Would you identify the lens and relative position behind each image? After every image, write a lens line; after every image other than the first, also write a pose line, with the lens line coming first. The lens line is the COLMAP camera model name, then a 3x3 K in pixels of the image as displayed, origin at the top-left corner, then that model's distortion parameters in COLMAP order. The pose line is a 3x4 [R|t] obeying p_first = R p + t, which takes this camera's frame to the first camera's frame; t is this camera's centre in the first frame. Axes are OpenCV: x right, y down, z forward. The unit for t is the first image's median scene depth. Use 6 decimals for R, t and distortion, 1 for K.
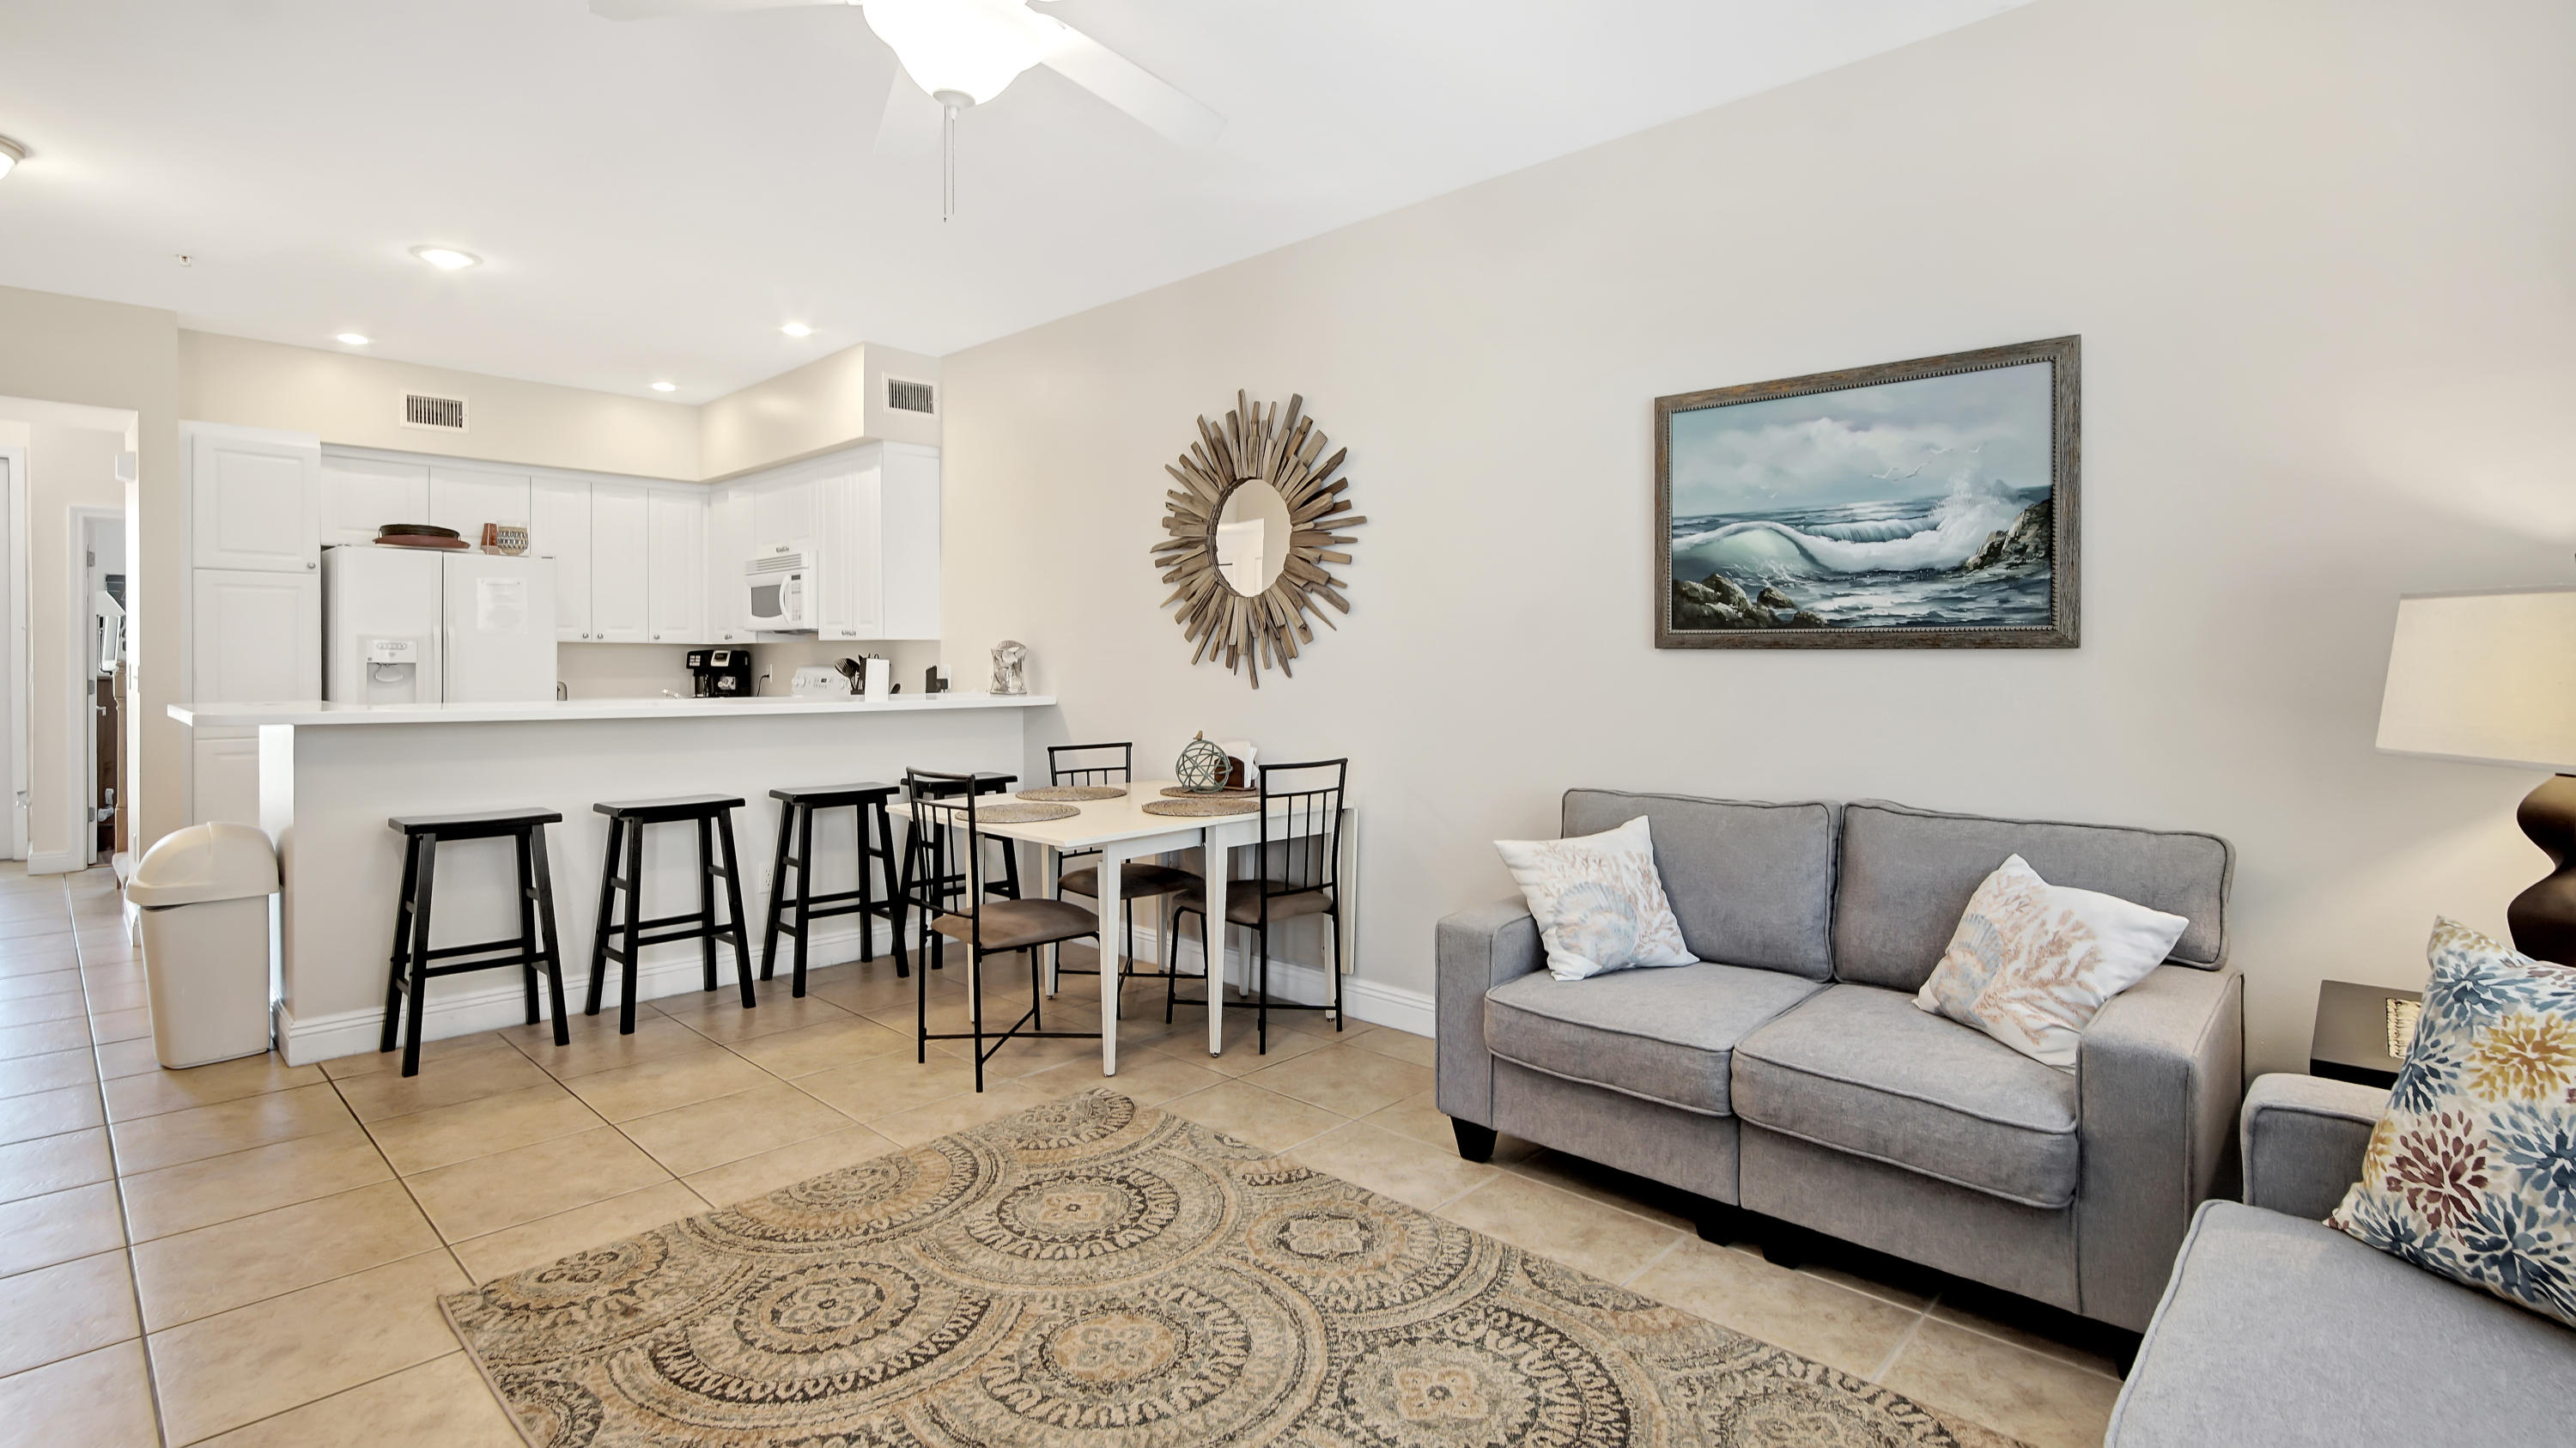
lens RADIAL K [[1203.4, 0, 1281.8], [0, 1203.4, 675.6], [0, 0, 1]] dist [-0.011707, -0.000380]
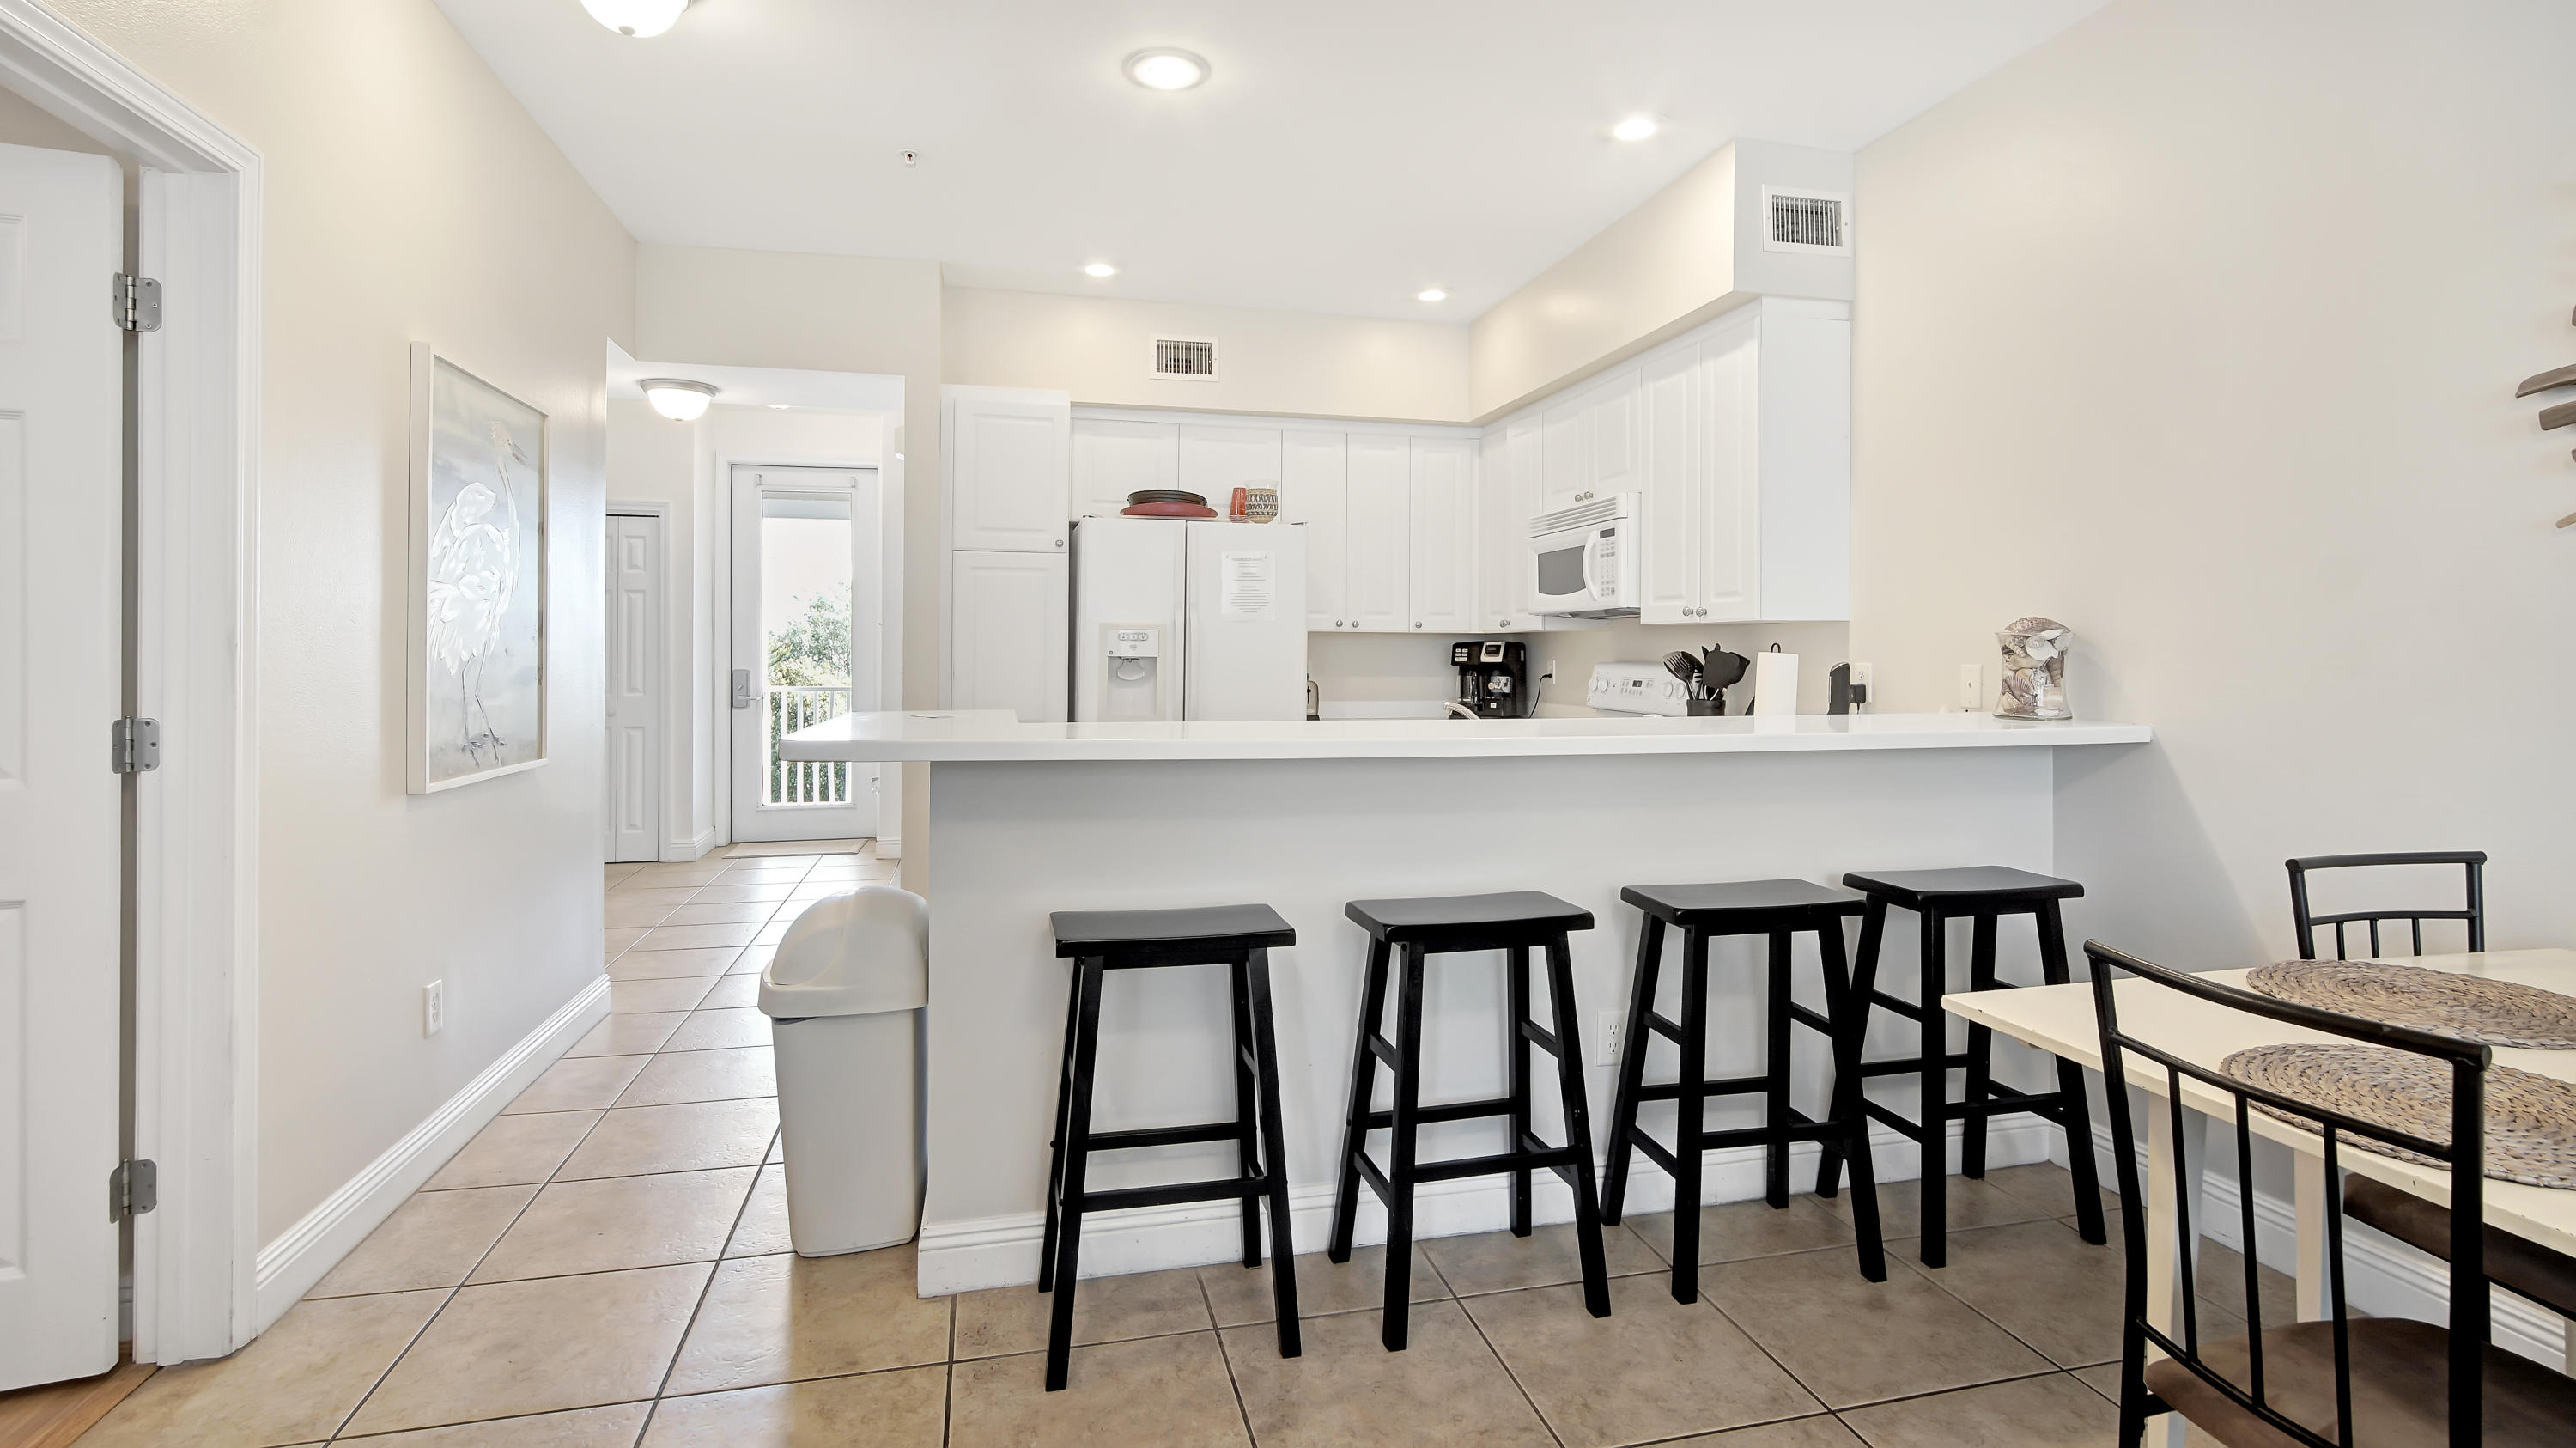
lens RADIAL K [[1203.4, 0, 1281.8], [0, 1203.4, 675.6], [0, 0, 1]] dist [-0.011707, -0.000380]
pose [[0.837844, 0.010244, -0.545813, -0.276188], [-0.008079, 0.999947, 0.006367, -0.005253], [0.545850, -0.000925, 0.837883, 0.482487]]
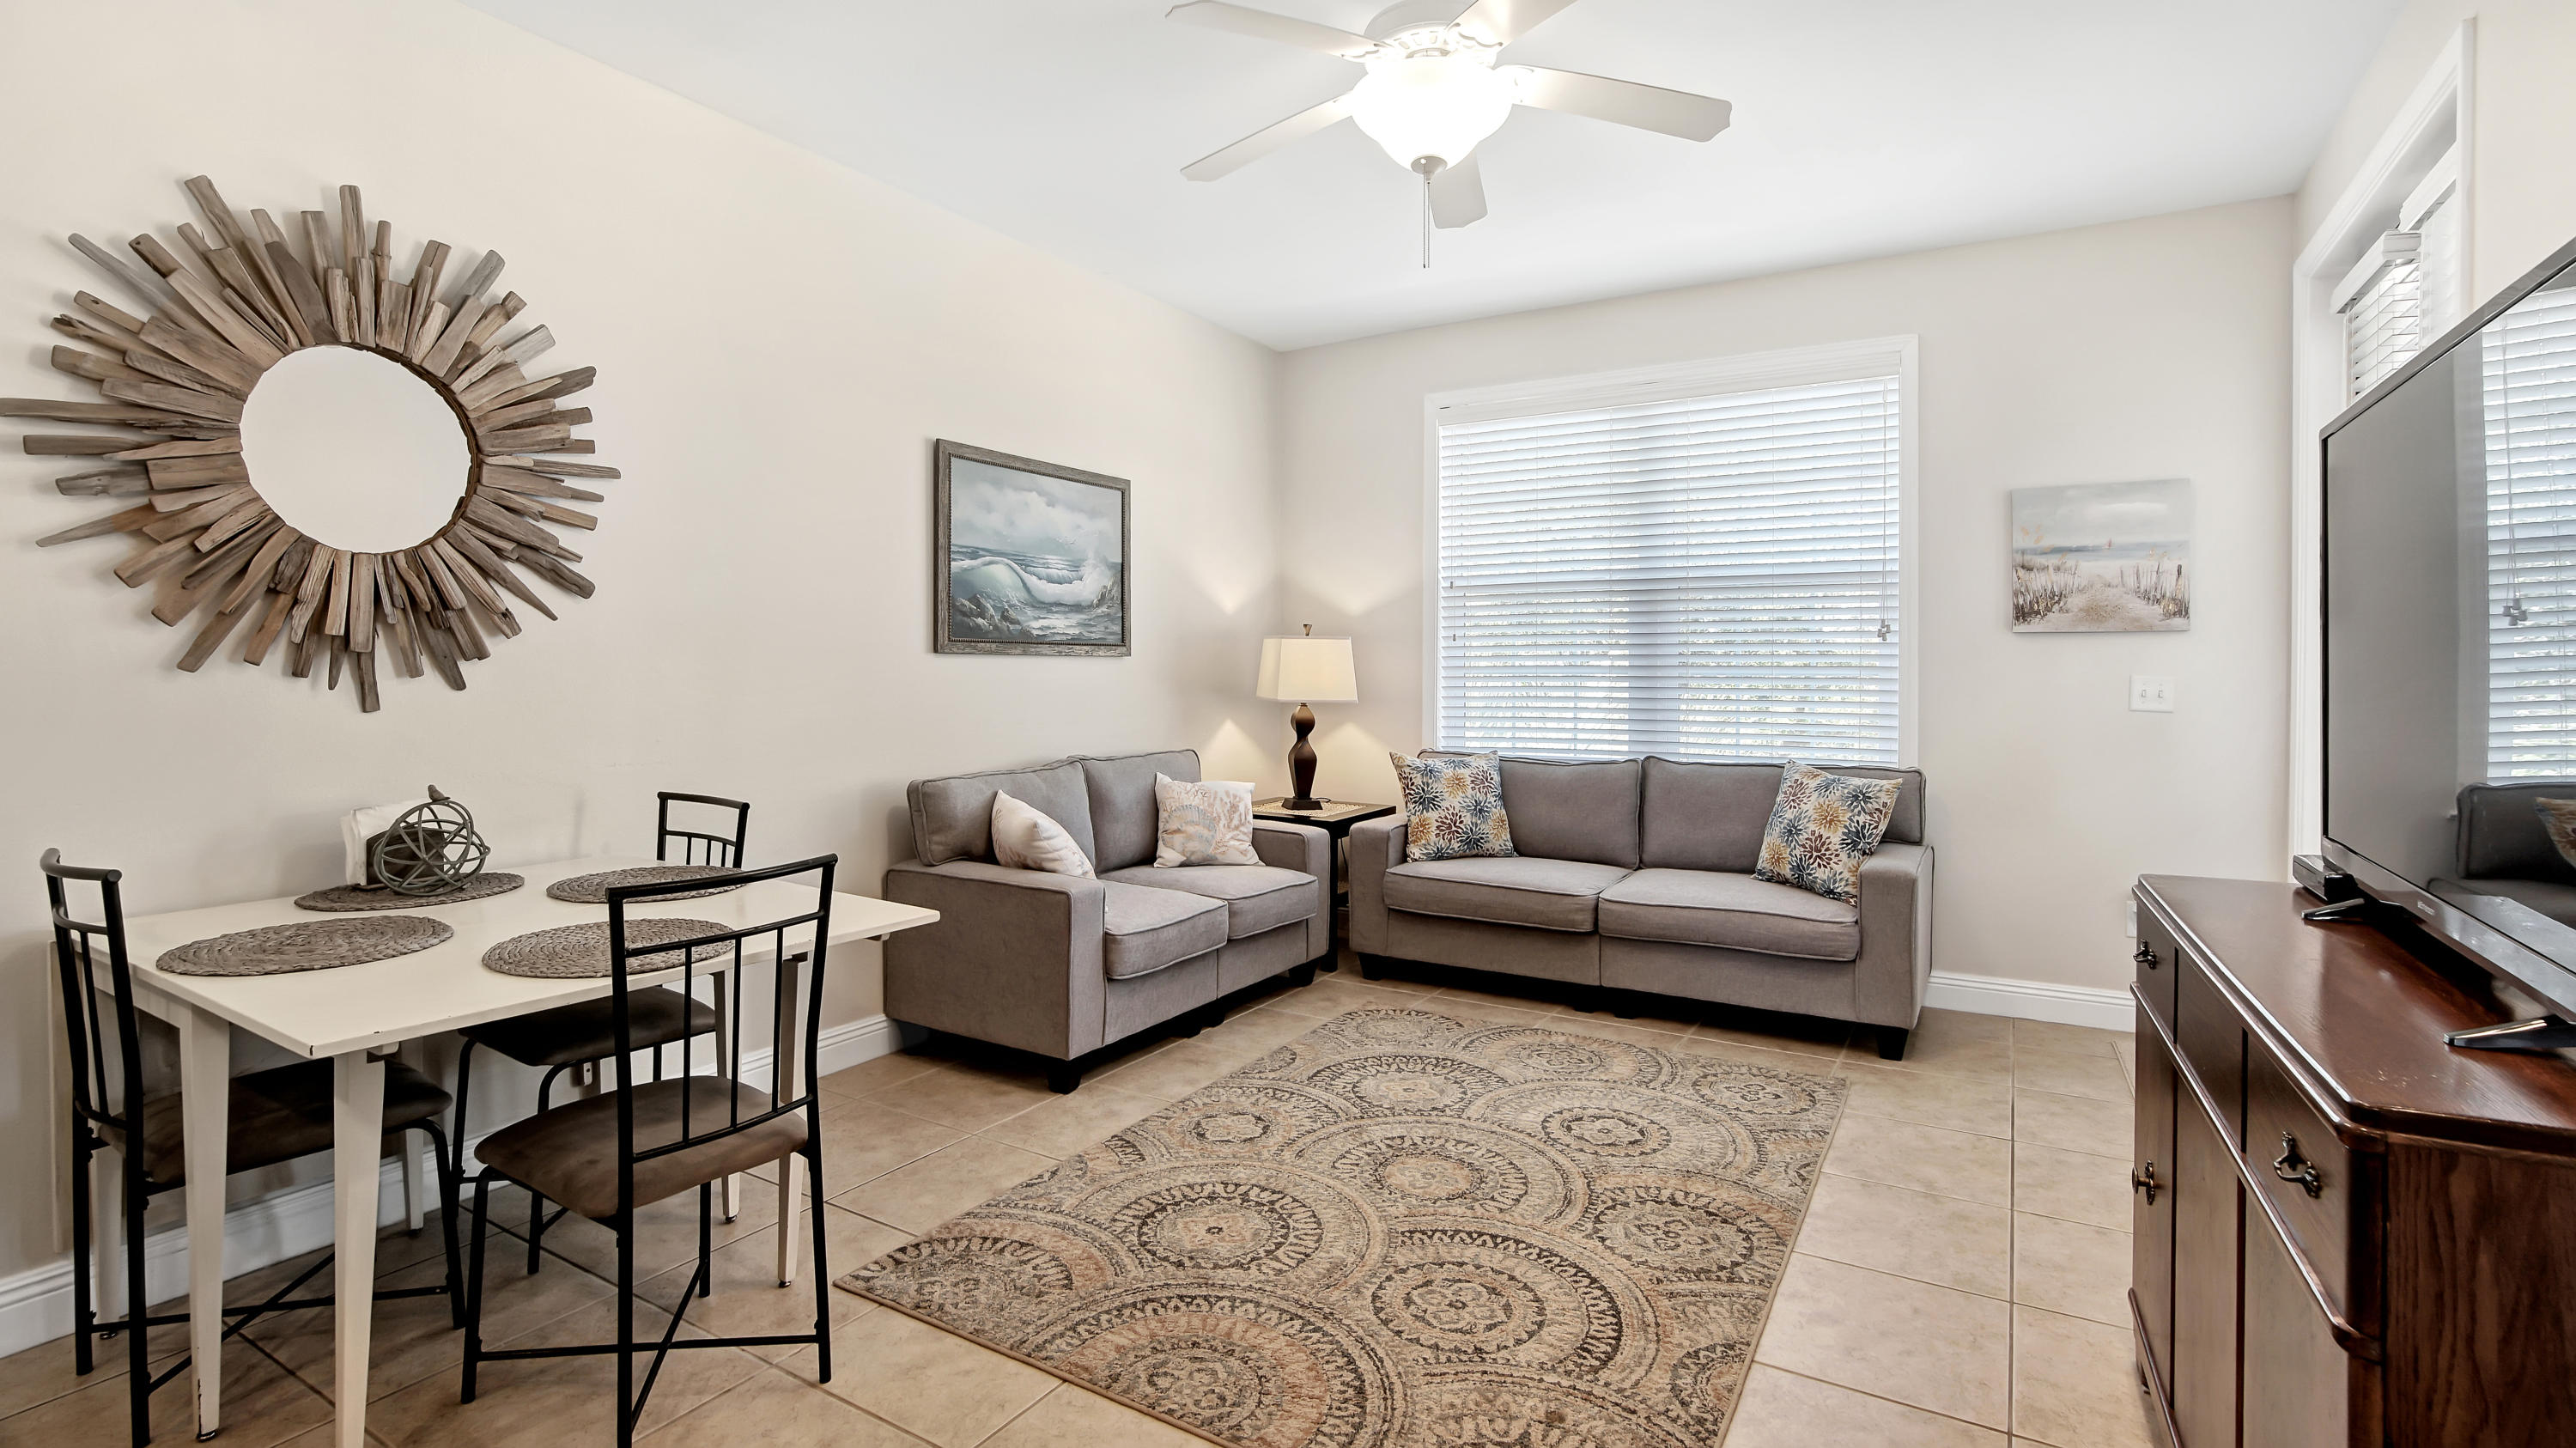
lens RADIAL K [[1203.4, 0, 1281.8], [0, 1203.4, 675.6], [0, 0, 1]] dist [-0.011707, -0.000380]
pose [[-0.210143, -0.010348, 0.977616, -0.728268], [0.011250, 0.999852, 0.013001, -0.009582], [-0.977606, 0.013730, -0.209996, 0.740373]]
